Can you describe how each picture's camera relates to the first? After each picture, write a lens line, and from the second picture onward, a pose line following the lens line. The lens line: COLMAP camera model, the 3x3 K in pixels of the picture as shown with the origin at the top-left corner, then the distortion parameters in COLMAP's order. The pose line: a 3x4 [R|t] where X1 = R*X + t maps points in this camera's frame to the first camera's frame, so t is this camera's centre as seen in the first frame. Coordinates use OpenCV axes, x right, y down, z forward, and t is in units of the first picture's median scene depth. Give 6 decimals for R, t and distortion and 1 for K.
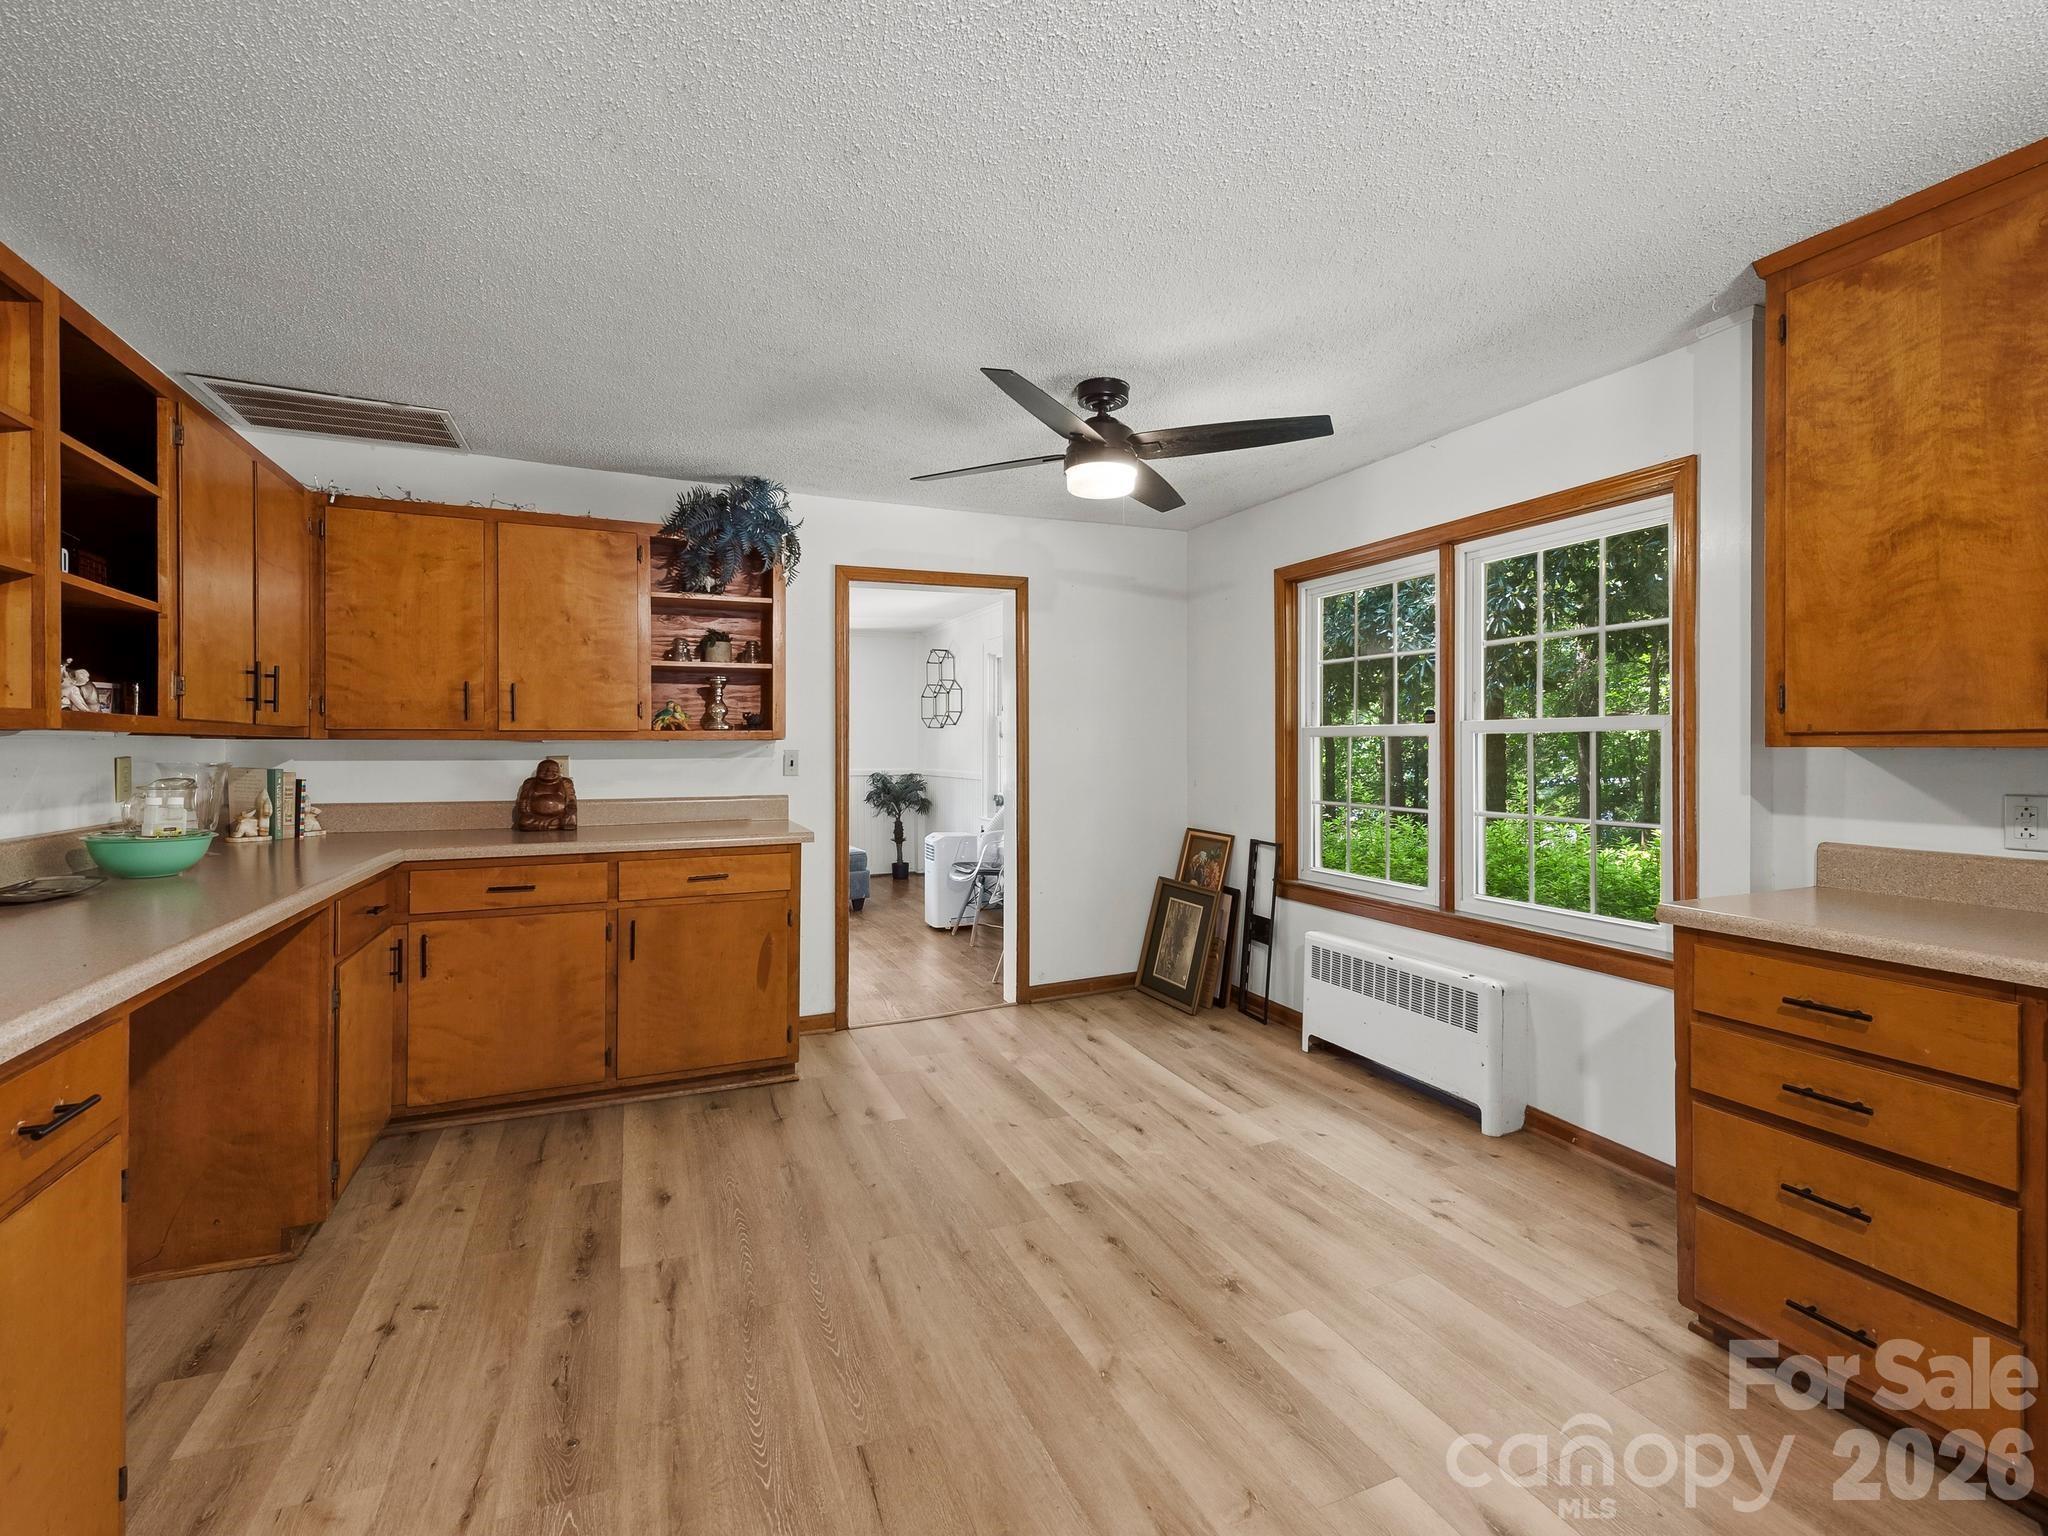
lens RADIAL K [[919.6, 0, 1013.8], [0, 919.6, 751.2], [0, 0, 1]] dist [0.008466, -0.000592]
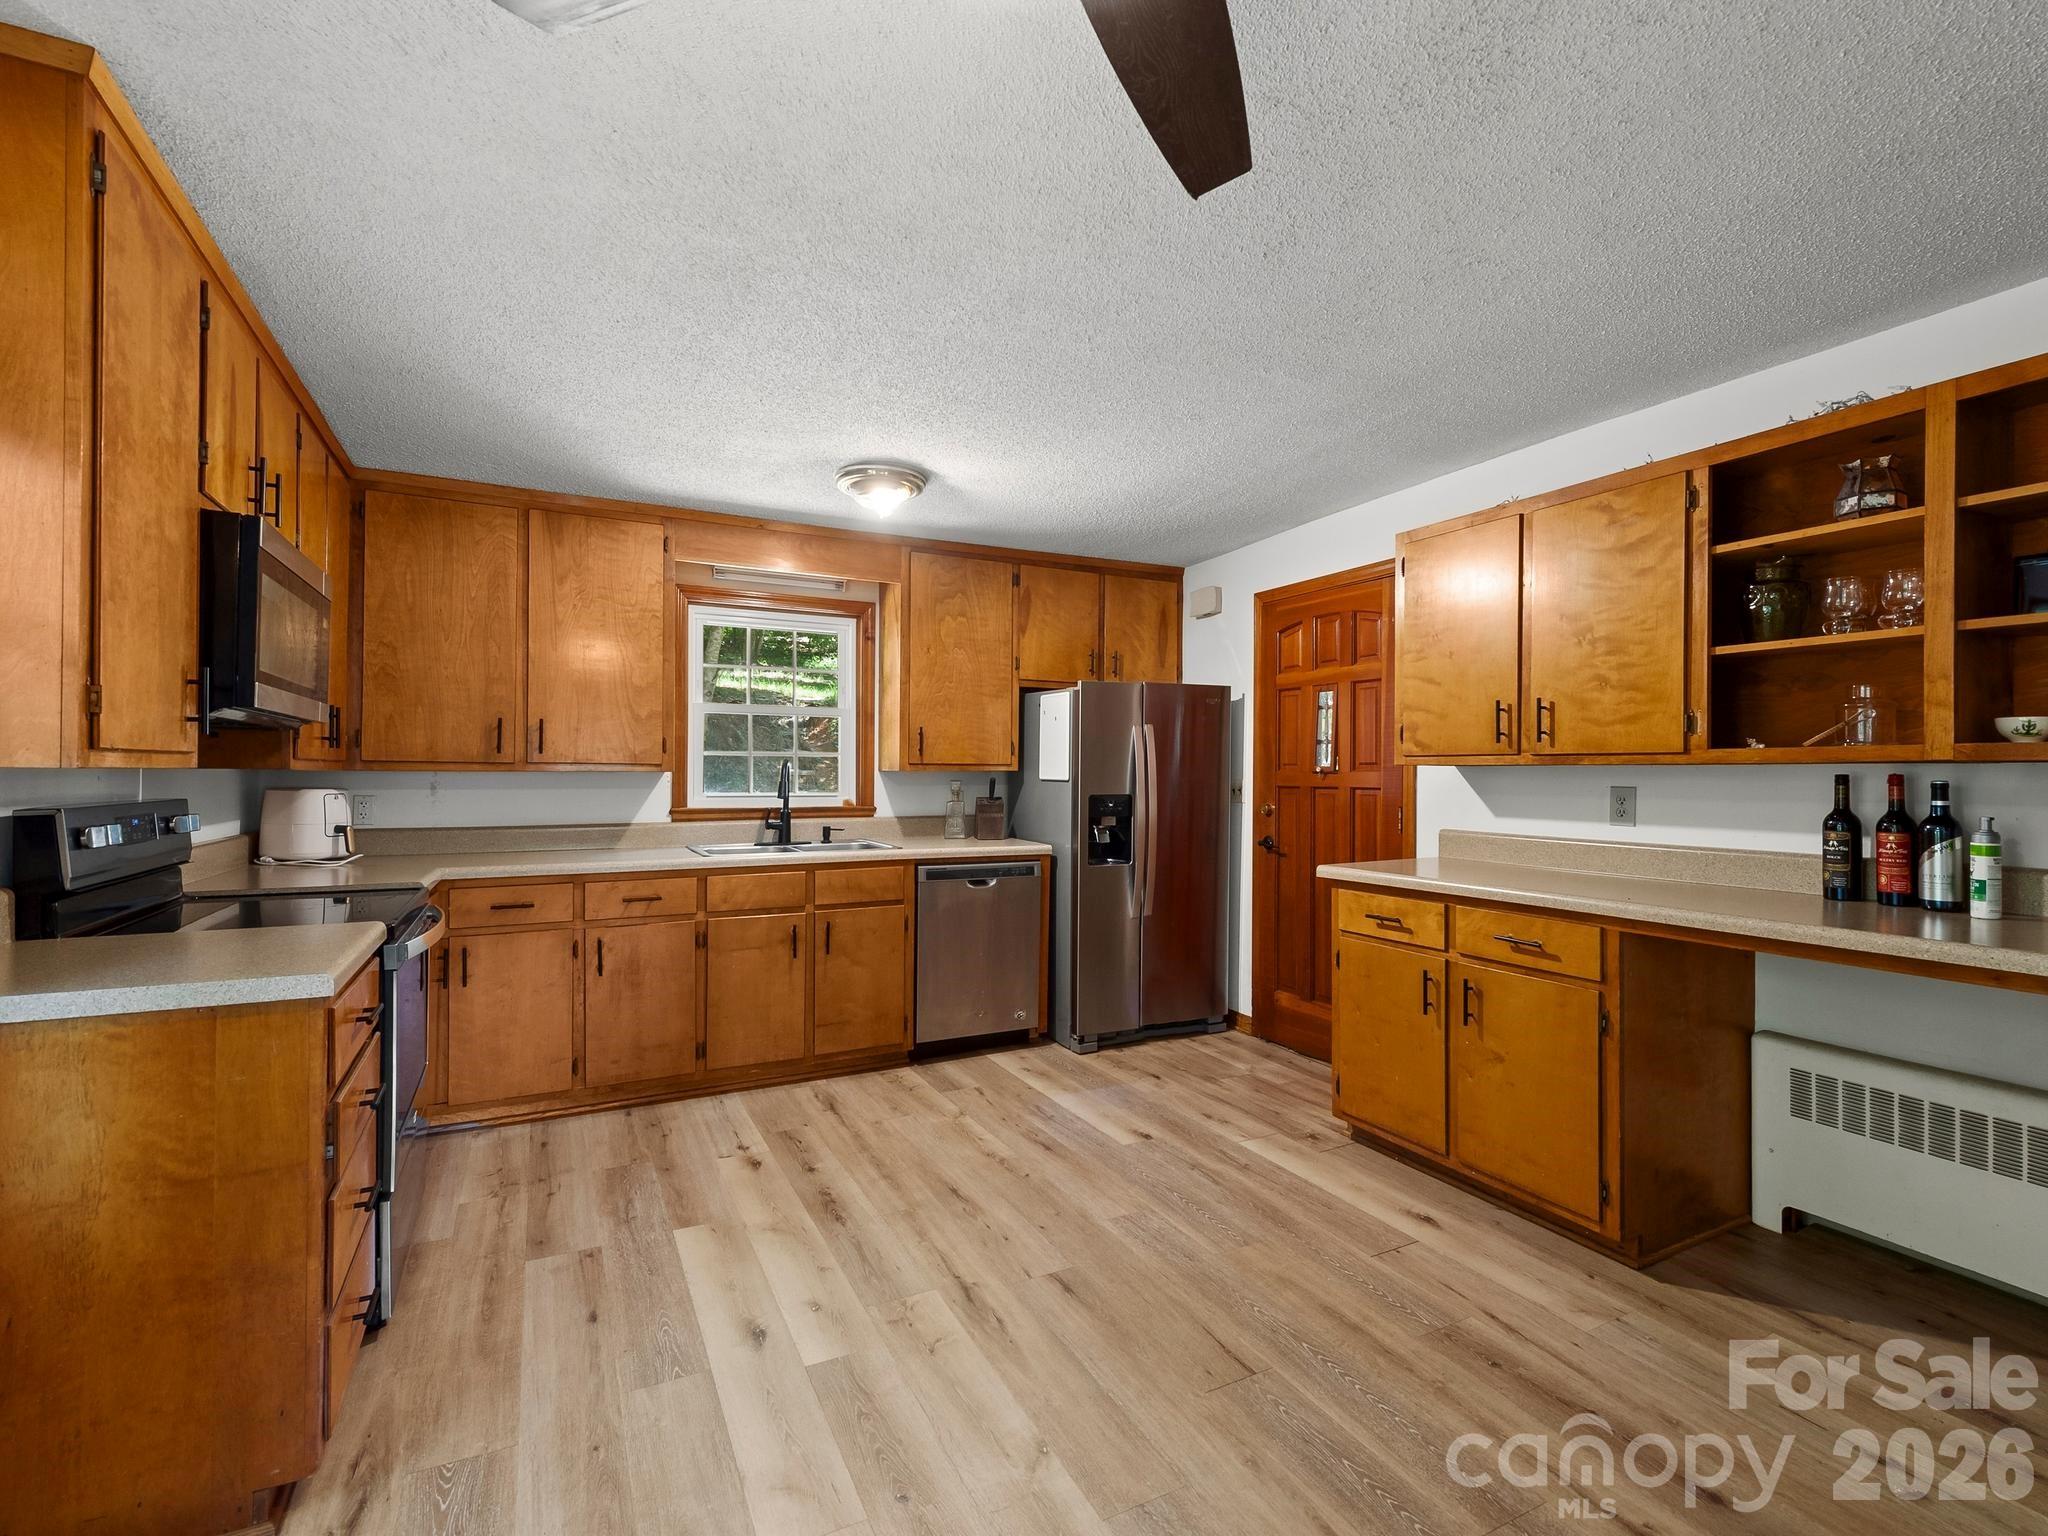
lens RADIAL K [[962.2, 0, 1018.5], [0, 962.2, 770.2], [0, 0, 1]] dist [0.017671, -0.000836]
pose [[-0.997537, -0.001786, -0.070126, 0.170226], [-0.002122, 0.999987, 0.004717, -0.009511], [0.070116, 0.004854, -0.997527, 1.734489]]
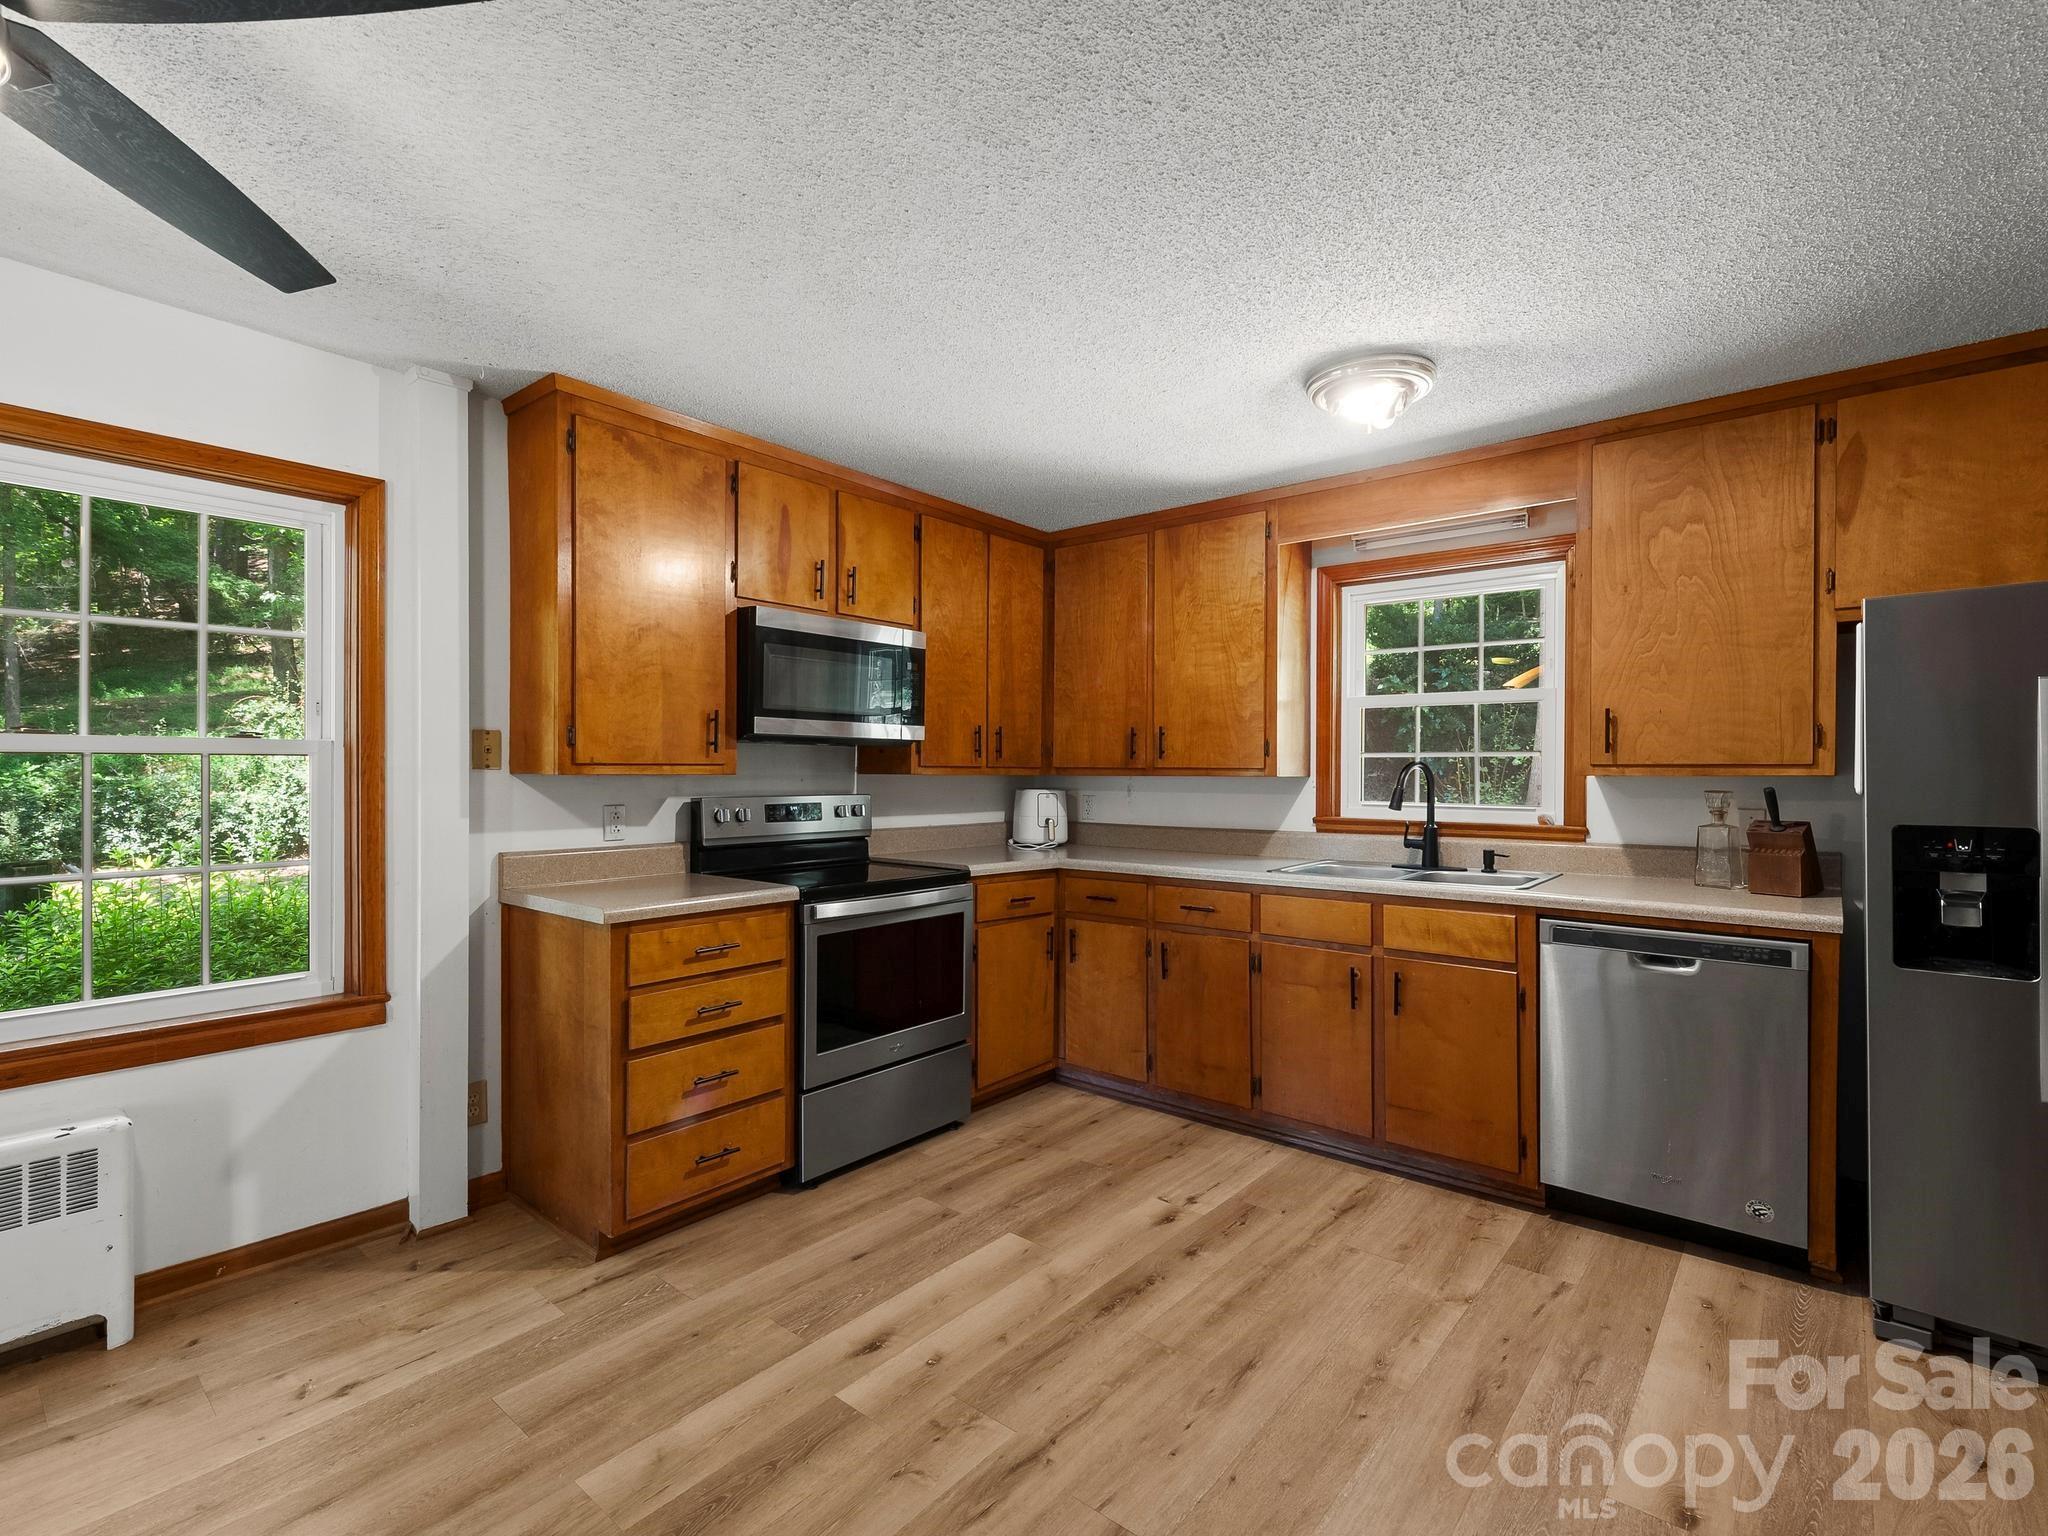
lens RADIAL K [[962.2, 0, 1018.5], [0, 962.2, 770.2], [0, 0, 1]] dist [0.017671, -0.000836]
pose [[-0.455902, 0.002708, 0.890026, -0.595858], [0.003206, 0.999994, -0.001401, -0.006499], [-0.890024, 0.002215, -0.455908, 1.019761]]
